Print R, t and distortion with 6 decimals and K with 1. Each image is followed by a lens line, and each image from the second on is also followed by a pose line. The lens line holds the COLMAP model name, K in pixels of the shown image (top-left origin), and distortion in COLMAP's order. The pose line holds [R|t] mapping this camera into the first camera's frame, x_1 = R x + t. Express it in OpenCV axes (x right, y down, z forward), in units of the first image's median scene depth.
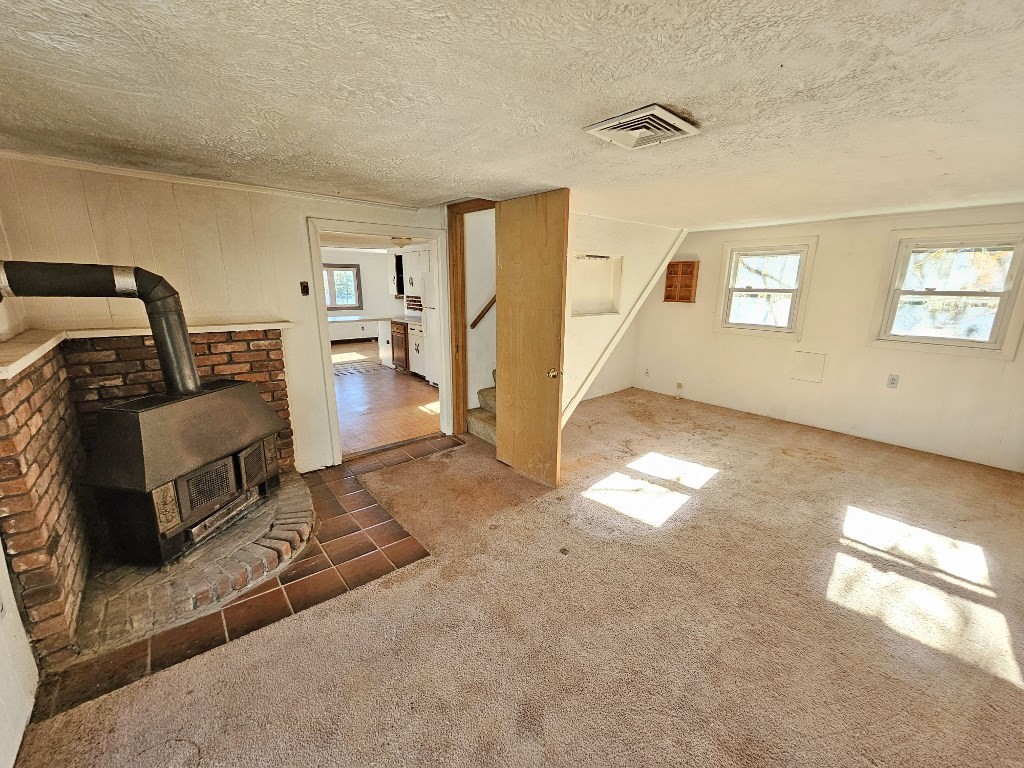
lens RADIAL K [[431.3, 0, 500.0], [0, 431.3, 383.6], [0, 0, 1]] dist [0.001385, 0.000132]
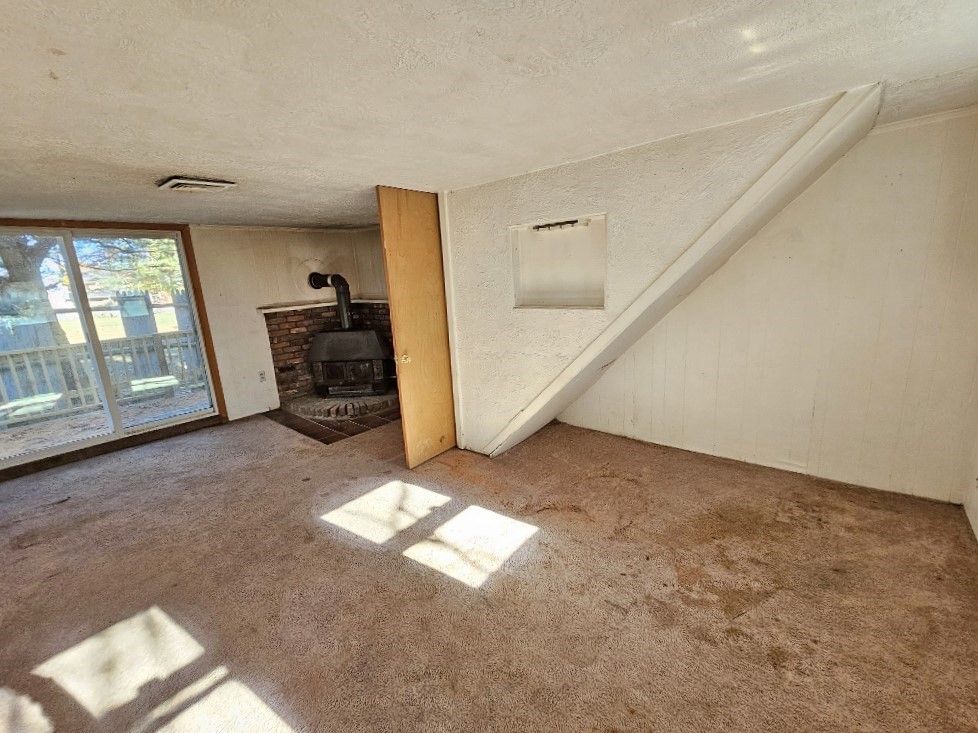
lens RADIAL K [[411.9, 0, 477.5], [0, 411.9, 366.1], [0, 0, 1]] dist [0.001385, 0.000132]
pose [[0.166287, 0.204438, -0.964652, 0.897320], [-0.160557, 0.970831, 0.178070, -0.172584], [0.972918, 0.125271, 0.194260, 0.783091]]
